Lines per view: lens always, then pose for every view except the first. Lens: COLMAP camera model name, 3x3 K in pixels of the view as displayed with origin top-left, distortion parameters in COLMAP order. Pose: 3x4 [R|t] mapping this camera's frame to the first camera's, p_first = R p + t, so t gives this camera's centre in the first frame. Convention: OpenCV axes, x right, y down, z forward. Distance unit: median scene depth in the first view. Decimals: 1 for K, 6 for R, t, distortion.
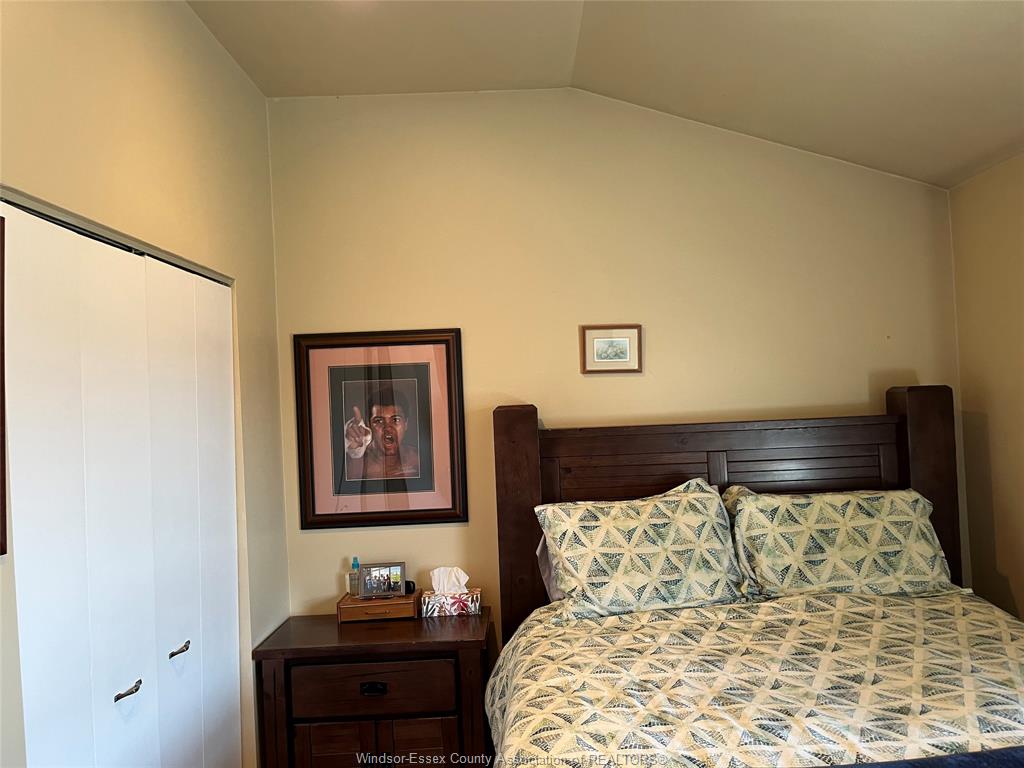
lens RADIAL K [[771.0, 0, 514.5], [0, 771.0, 391.7], [0, 0, 1]] dist [0.058896, -0.088498]
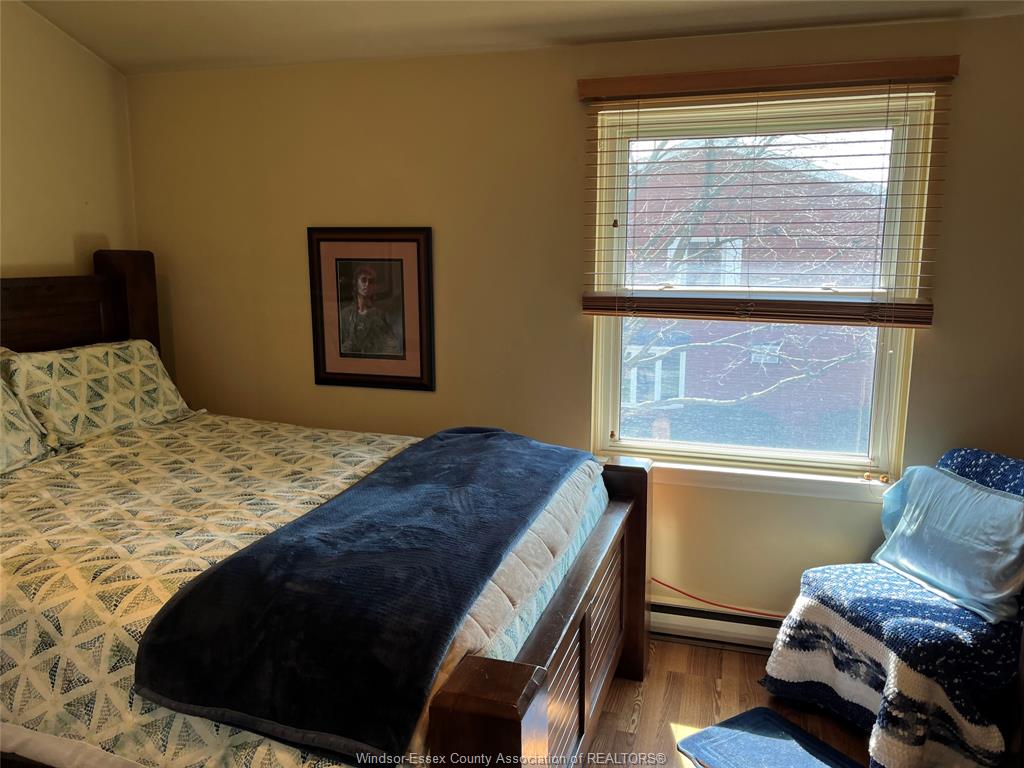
lens RADIAL K [[771.0, 0, 518.0], [0, 771.0, 381.4], [0, 0, 1]] dist [0.058896, -0.088498]
pose [[0.273611, -0.110120, 0.955516, -0.584816], [-0.032741, 0.991782, 0.123675, 0.031499], [-0.961283, -0.065124, 0.267757, 0.162277]]
